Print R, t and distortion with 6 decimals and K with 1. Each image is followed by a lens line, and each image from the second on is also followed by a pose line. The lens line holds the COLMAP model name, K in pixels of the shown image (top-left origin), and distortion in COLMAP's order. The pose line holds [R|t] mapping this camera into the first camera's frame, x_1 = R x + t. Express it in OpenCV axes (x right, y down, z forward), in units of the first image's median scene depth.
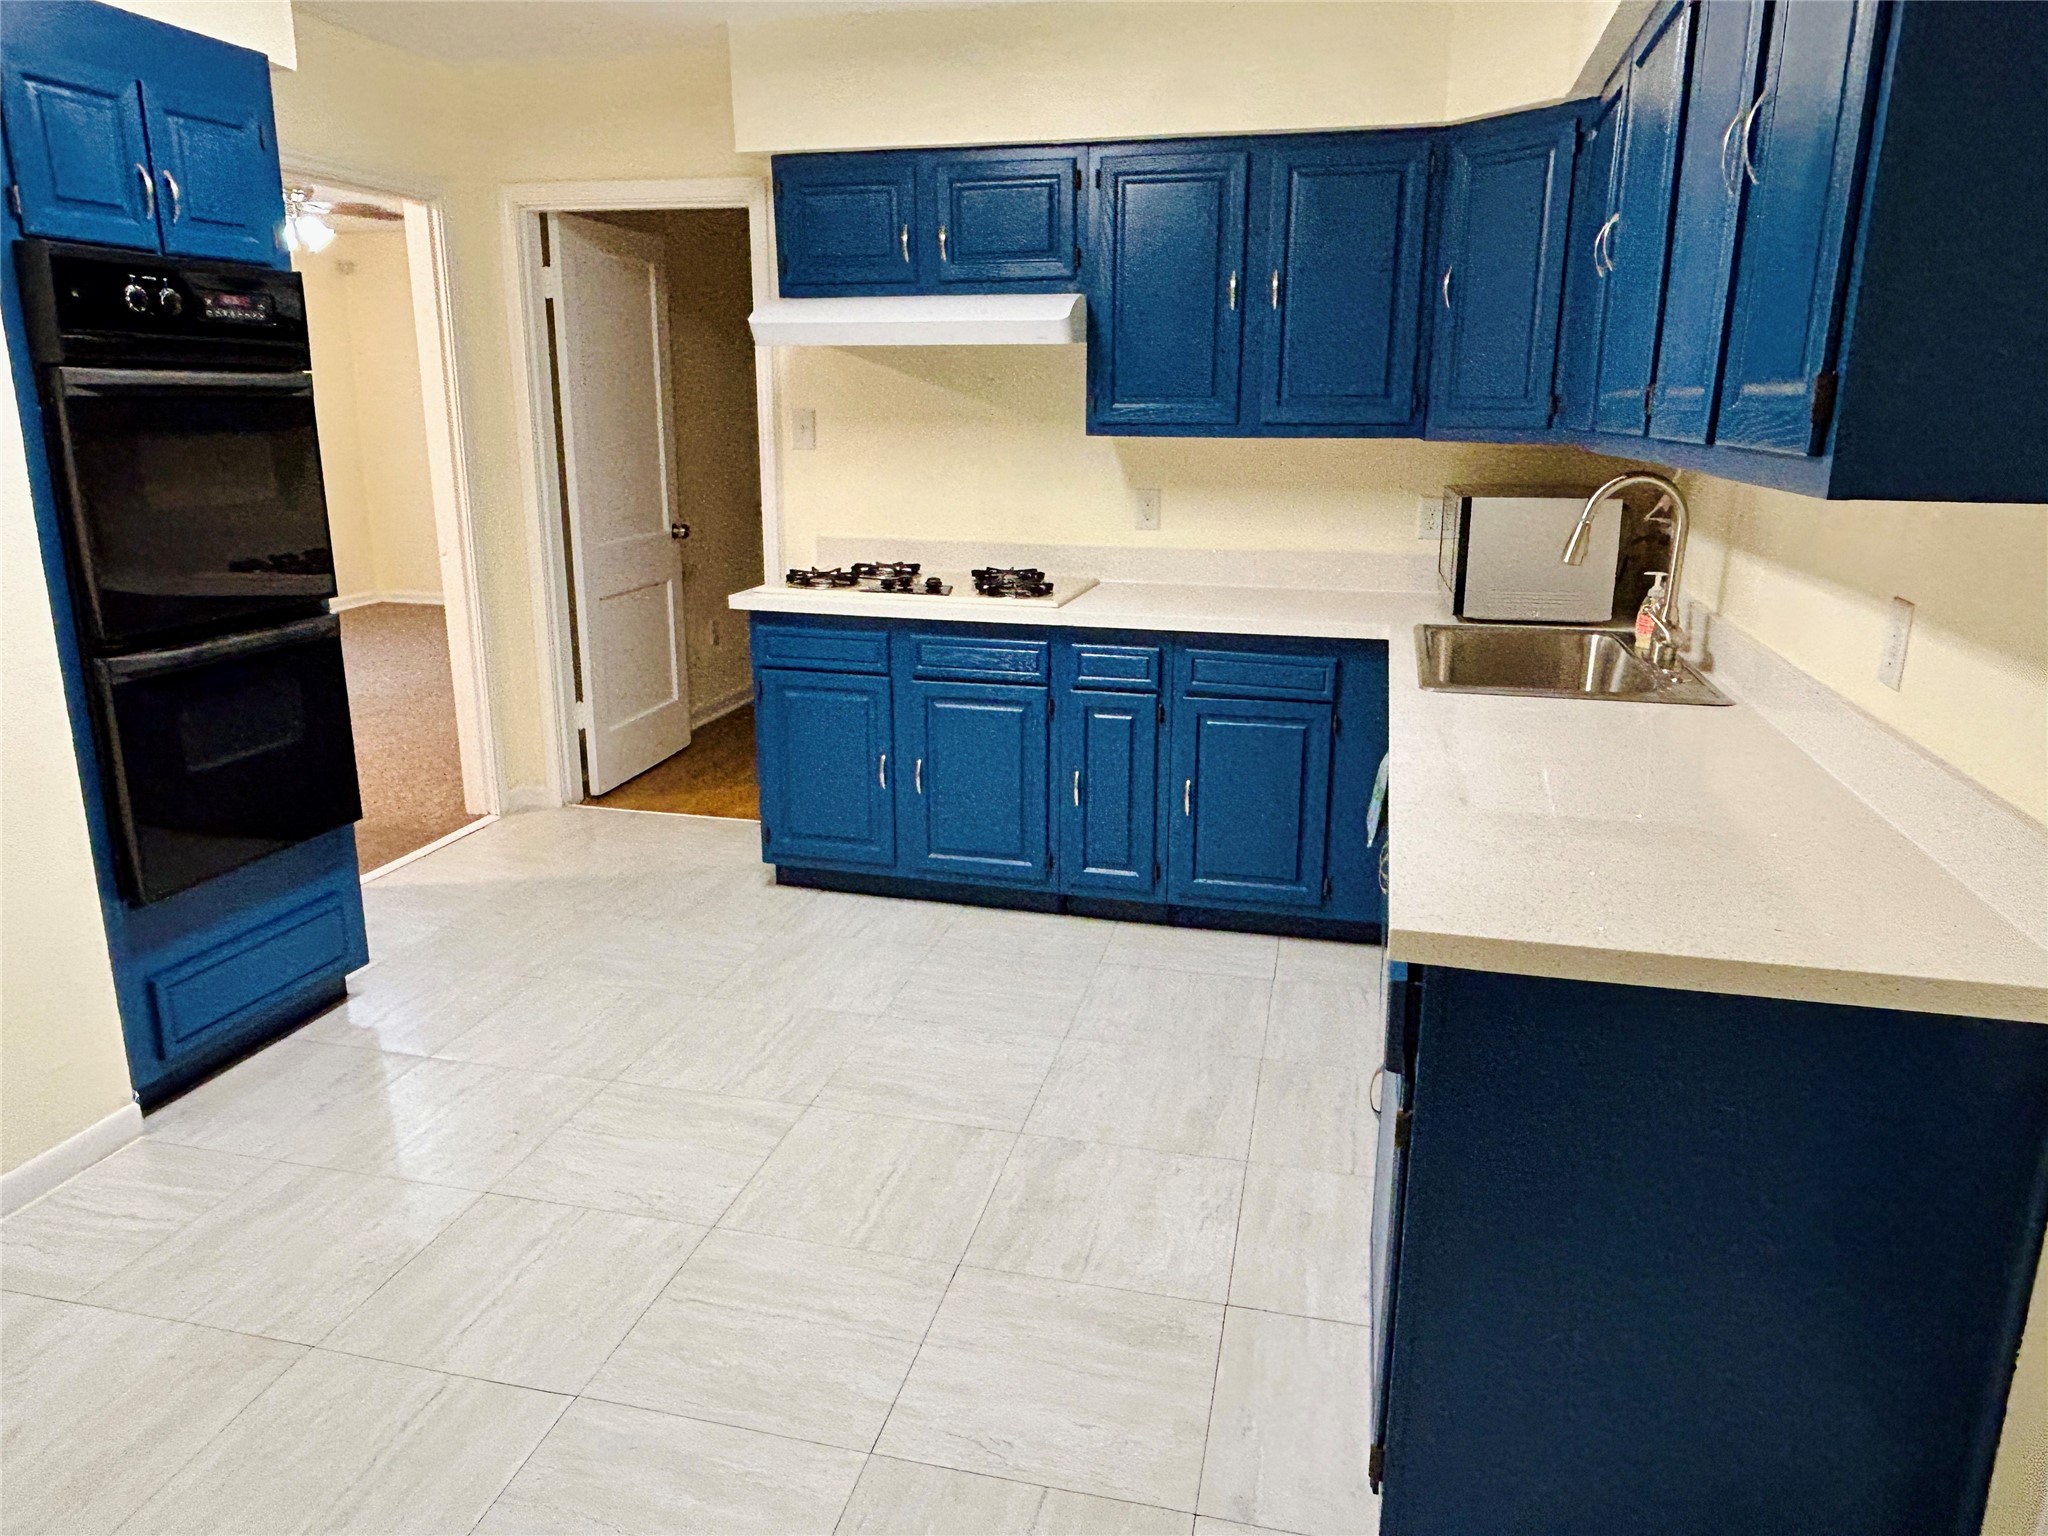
lens RADIAL K [[1377.2, 0, 1022.6], [0, 1377.2, 757.7], [0, 0, 1]] dist [0.004774, 0.005320]
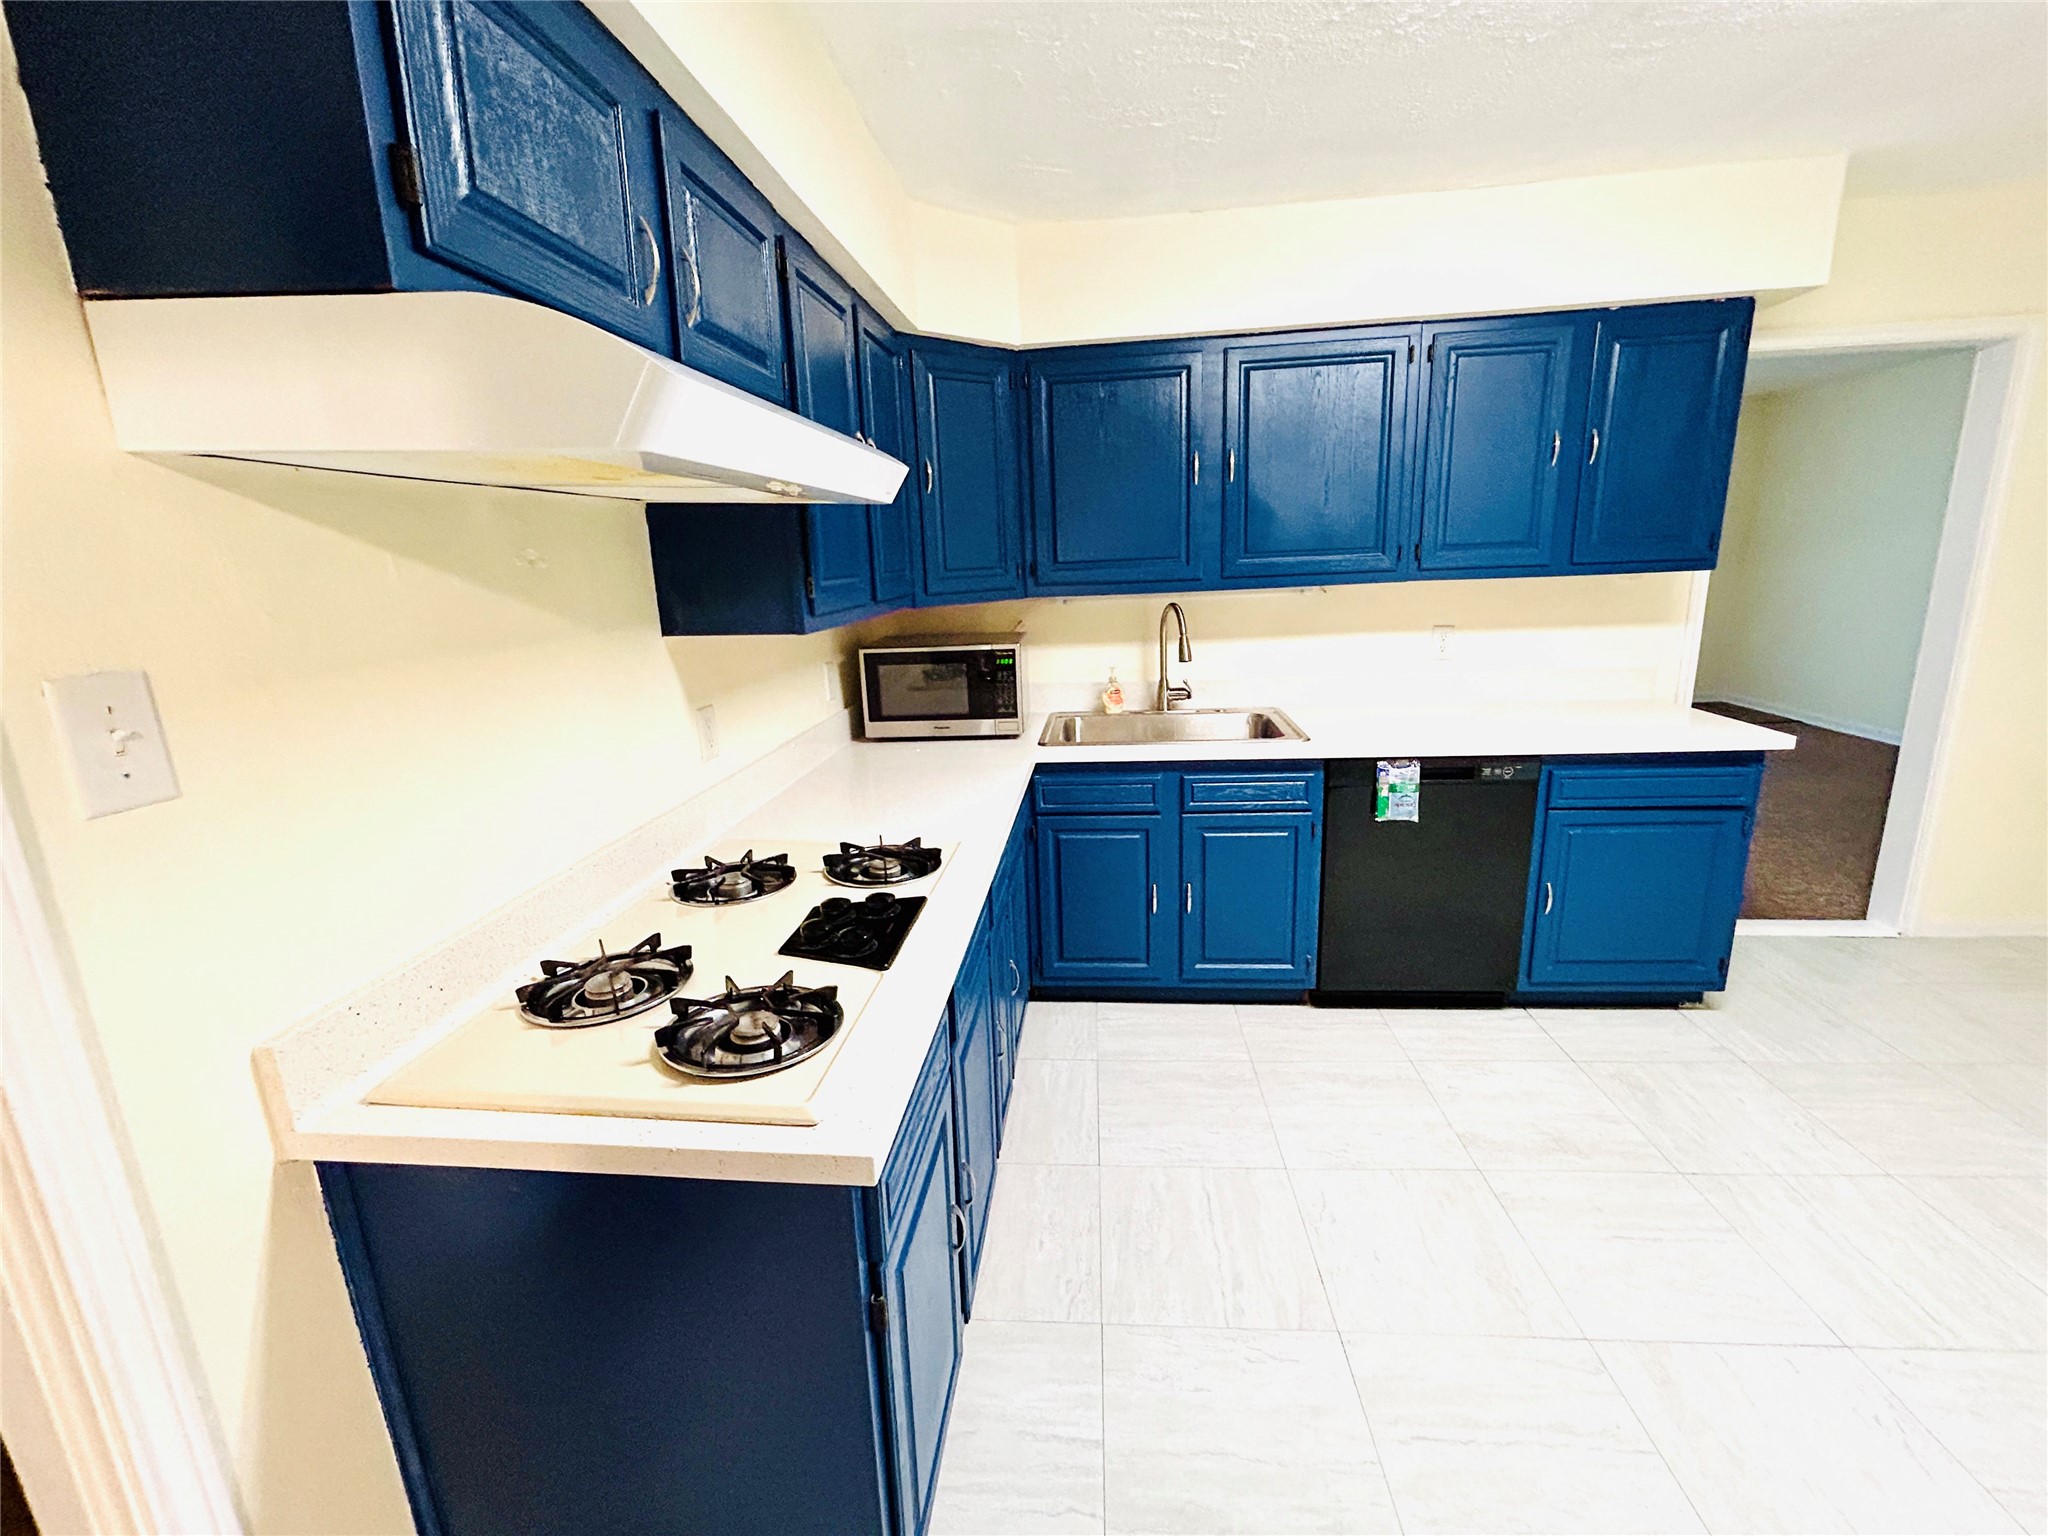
lens RADIAL K [[841.1, 0, 1032.5], [0, 841.1, 758.7], [0, 0, 1]] dist [-0.000834, 0.000004]
pose [[-0.151140, -0.225867, 0.962362, -0.457358], [0.288520, 0.921075, 0.261489, -0.288721], [-0.945470, 0.317182, -0.074044, 1.066693]]
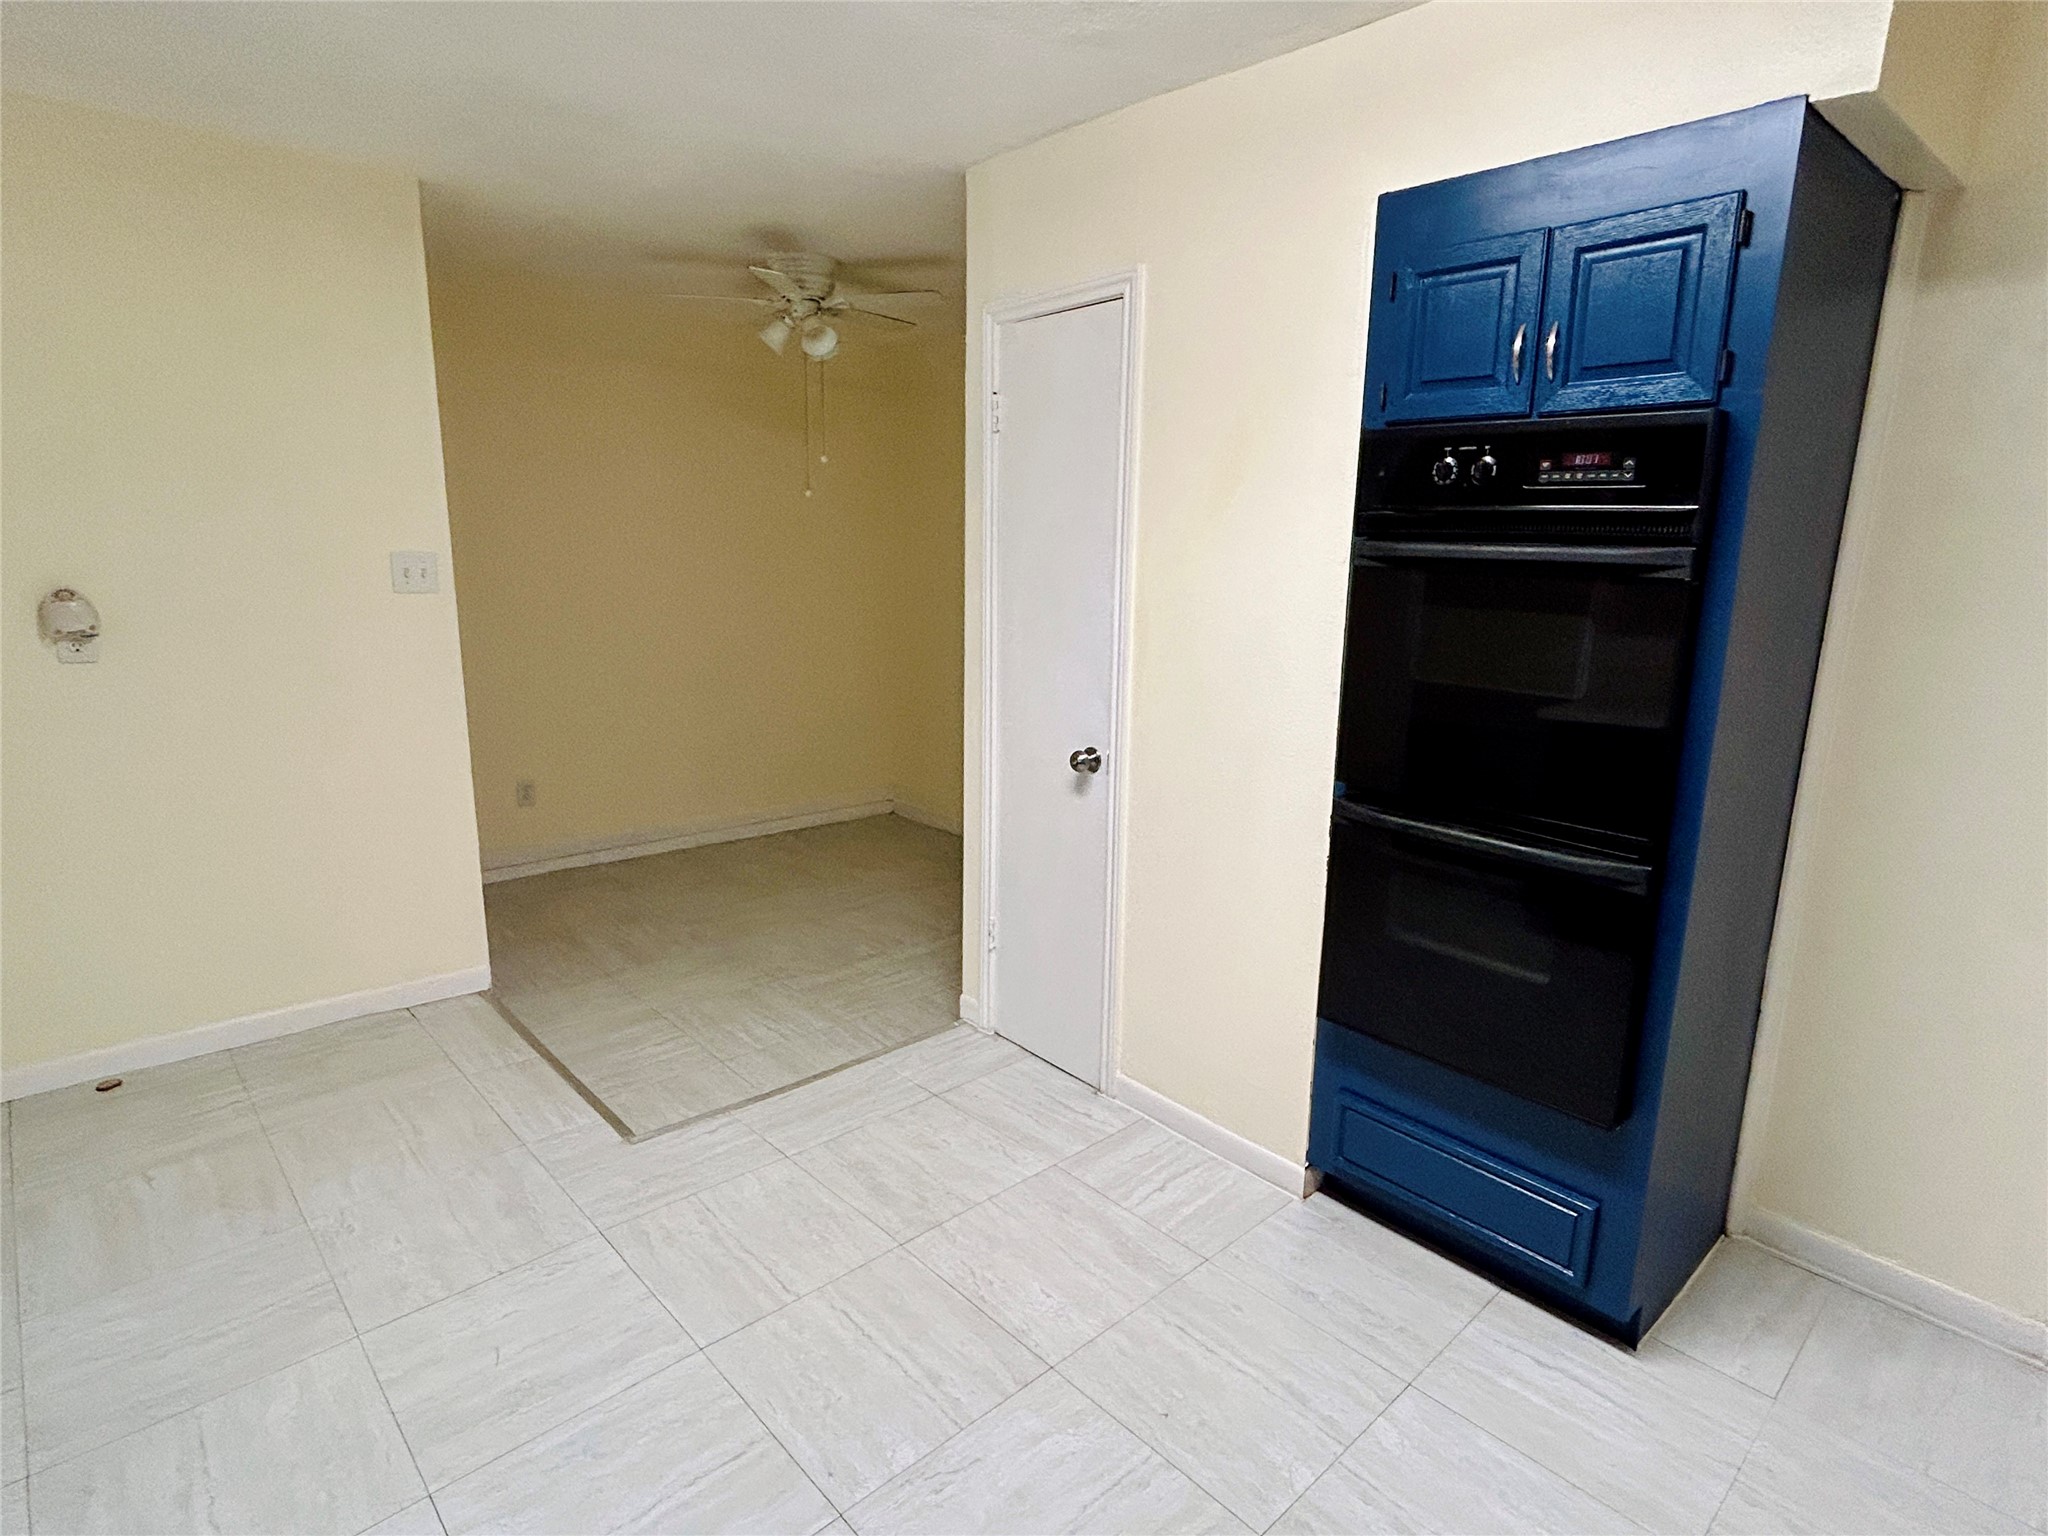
lens RADIAL K [[1089.7, 0, 1025.4], [0, 1089.7, 760.8], [0, 0, 1]] dist [-0.003573, -0.000397]
pose [[-0.553372, 0.162942, -0.816841, 0.137398], [-0.228422, 0.913394, 0.336948, -0.250158], [0.801001, 0.373042, -0.468228, 0.891158]]
